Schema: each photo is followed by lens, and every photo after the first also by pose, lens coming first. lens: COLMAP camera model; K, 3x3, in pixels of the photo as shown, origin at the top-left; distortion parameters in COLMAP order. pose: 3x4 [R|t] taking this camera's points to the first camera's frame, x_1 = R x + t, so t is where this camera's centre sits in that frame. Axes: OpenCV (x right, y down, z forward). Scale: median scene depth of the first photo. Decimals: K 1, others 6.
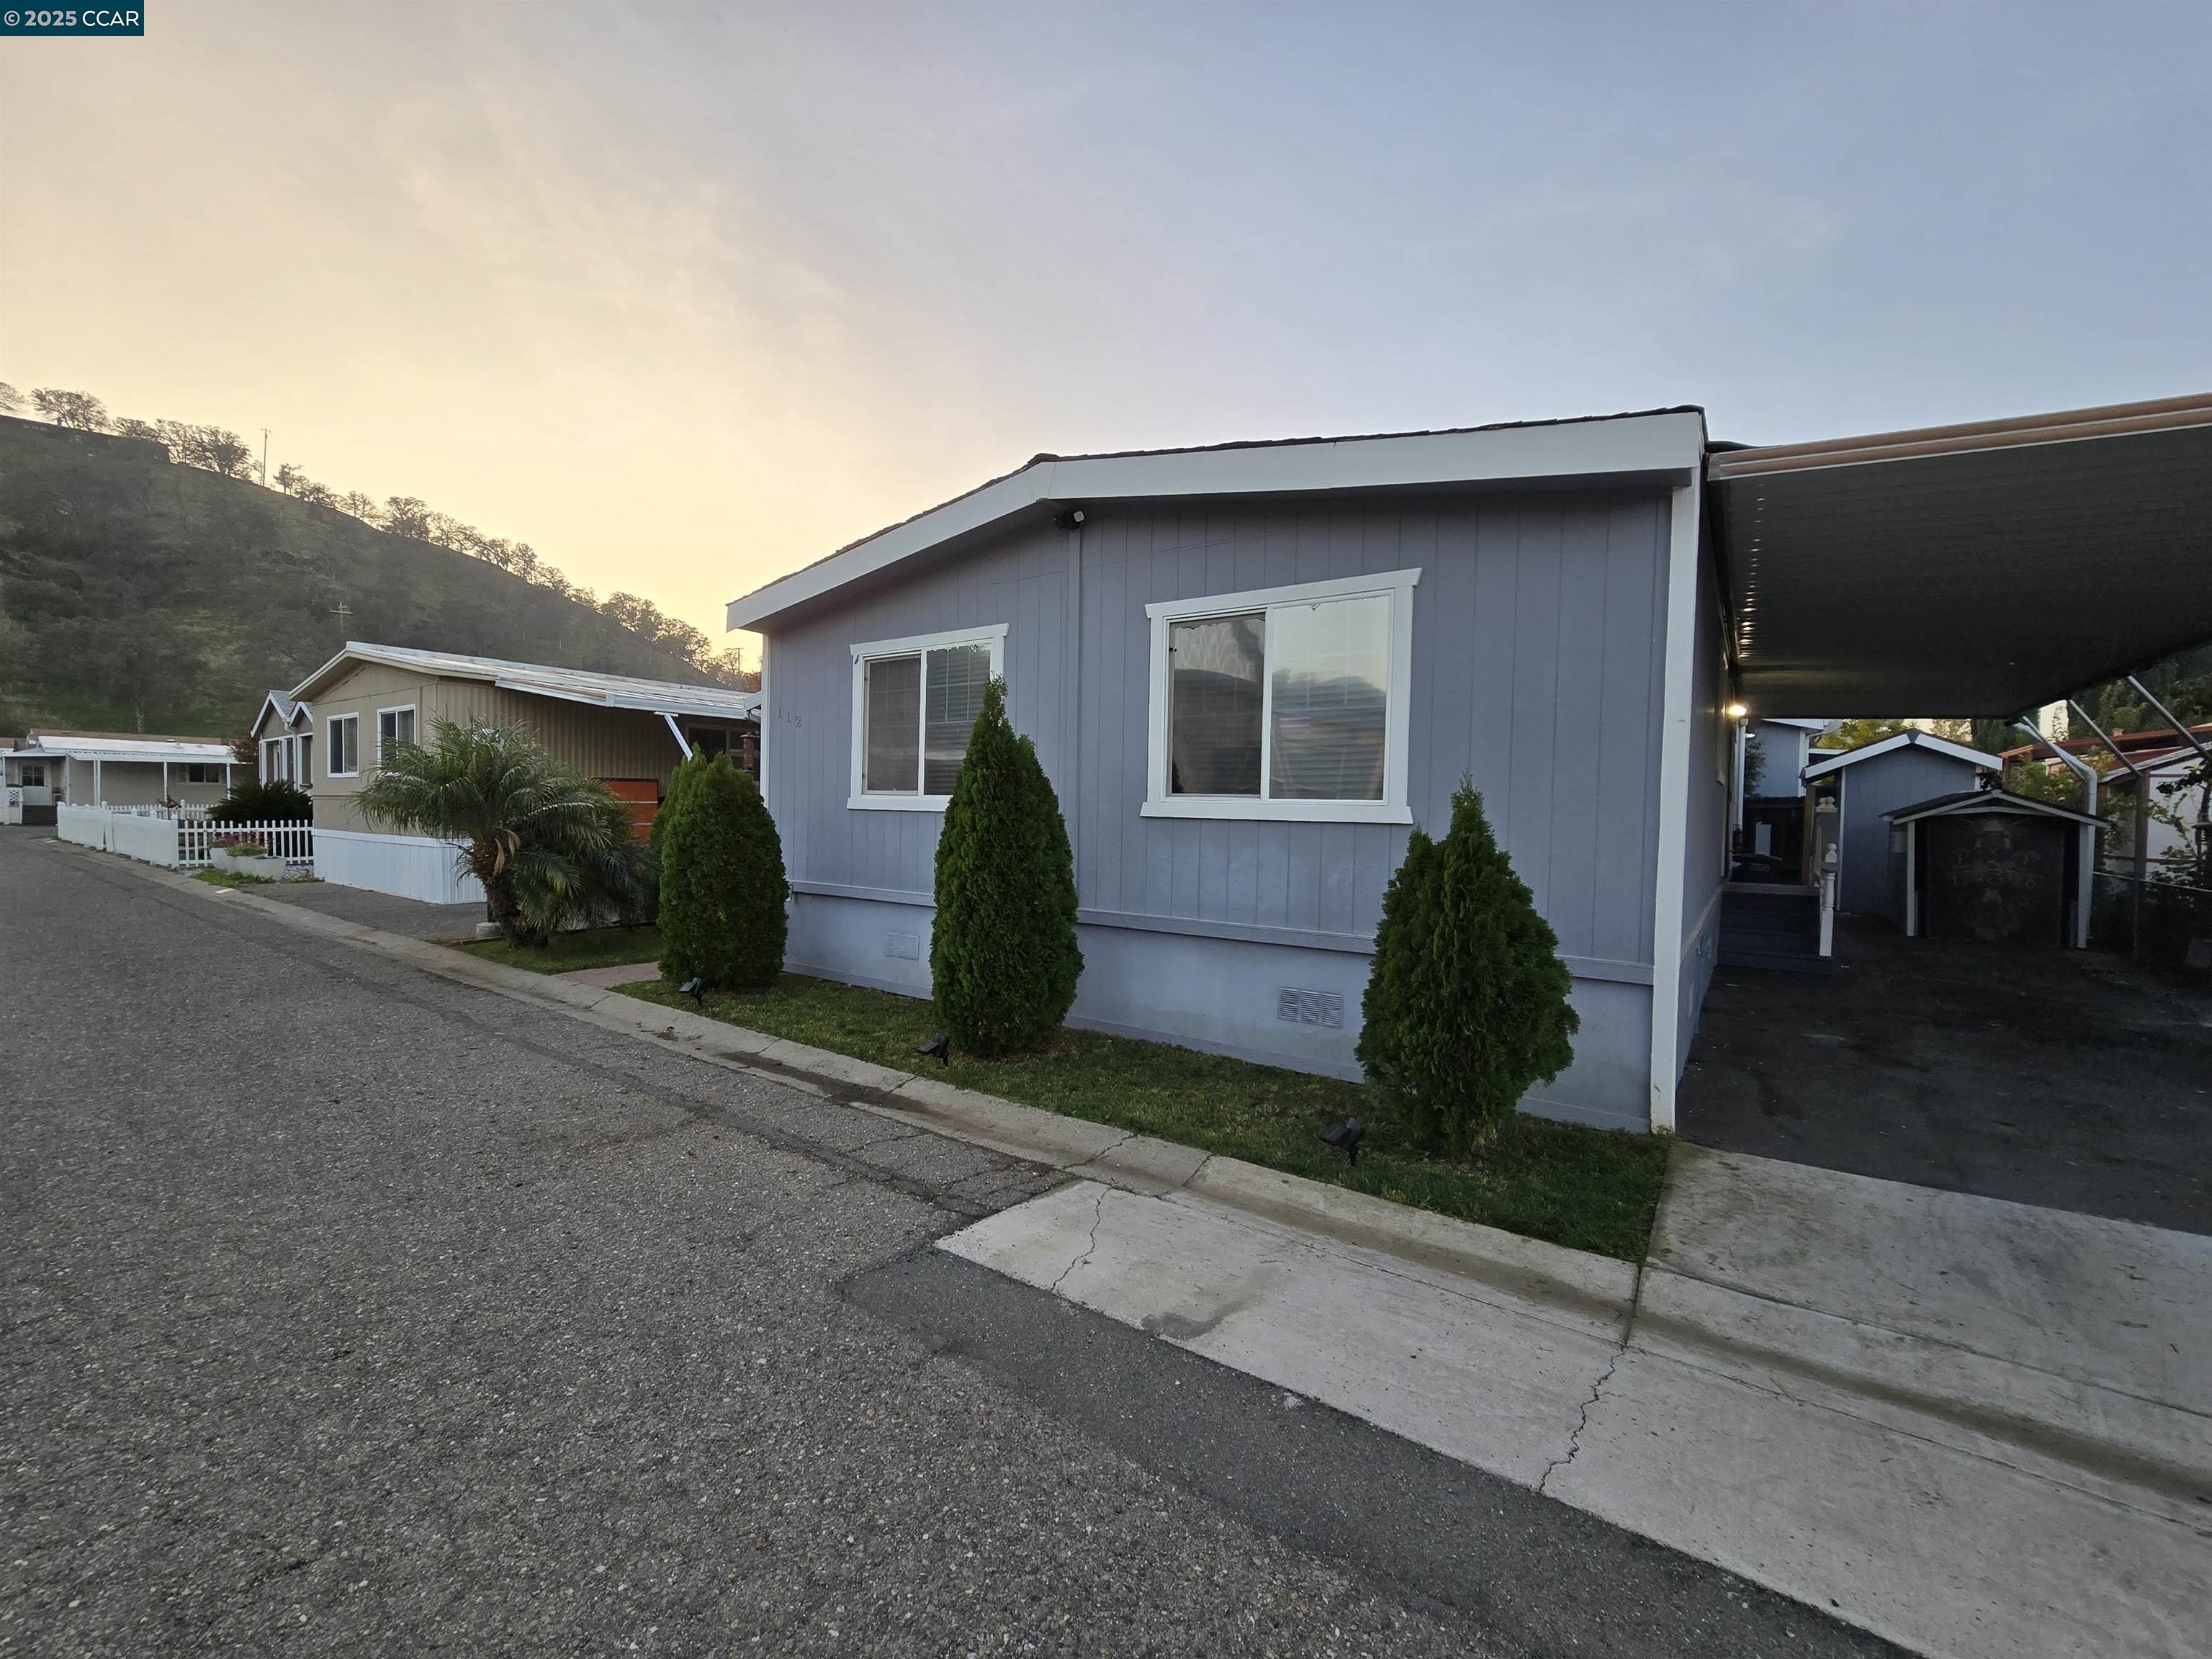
lens RADIAL K [[923.9, 0, 1103.2], [0, 923.9, 839.2], [0, 0, 1]] dist [-0.002619, 0.000821]
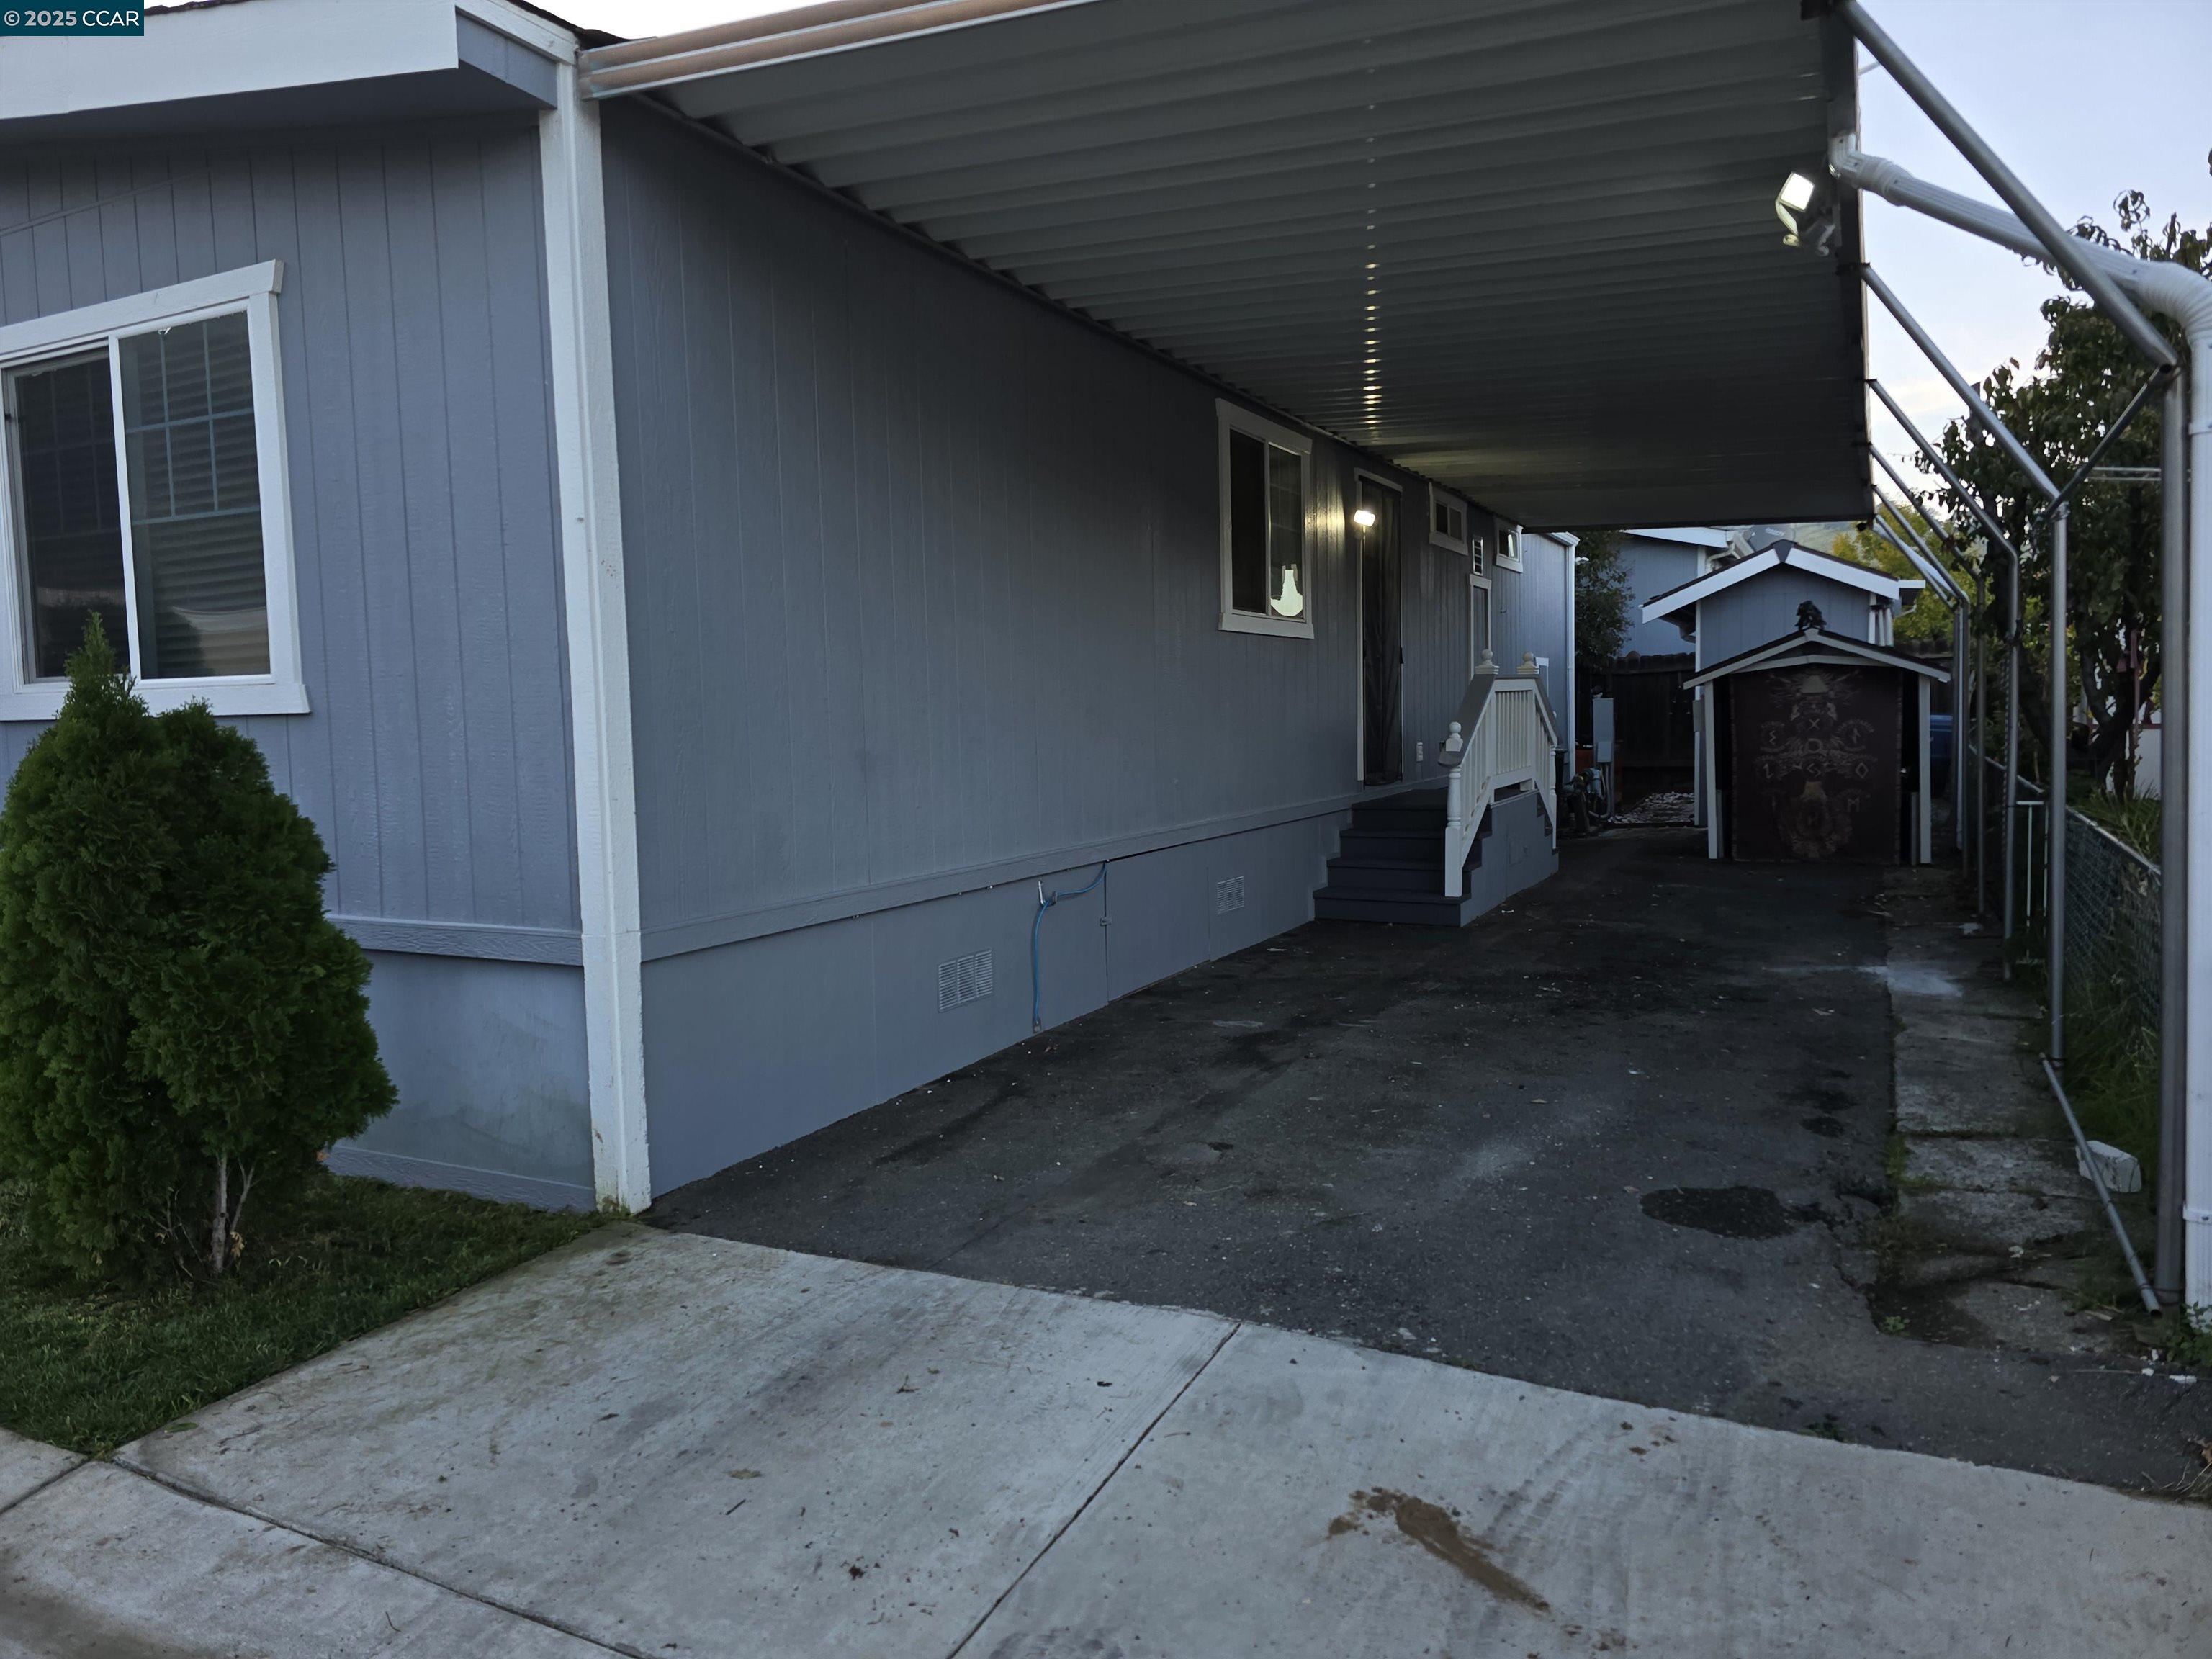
lens RADIAL K [[1509.3, 0, 1099.6], [0, 1509.3, 812.4], [0, 0, 1]] dist [0.062241, -0.051373]
pose [[0.989305, -0.049701, 0.137131, 0.848119], [0.045361, 0.998371, 0.034602, 0.043662], [-0.138627, -0.028012, 0.989948, -0.015520]]
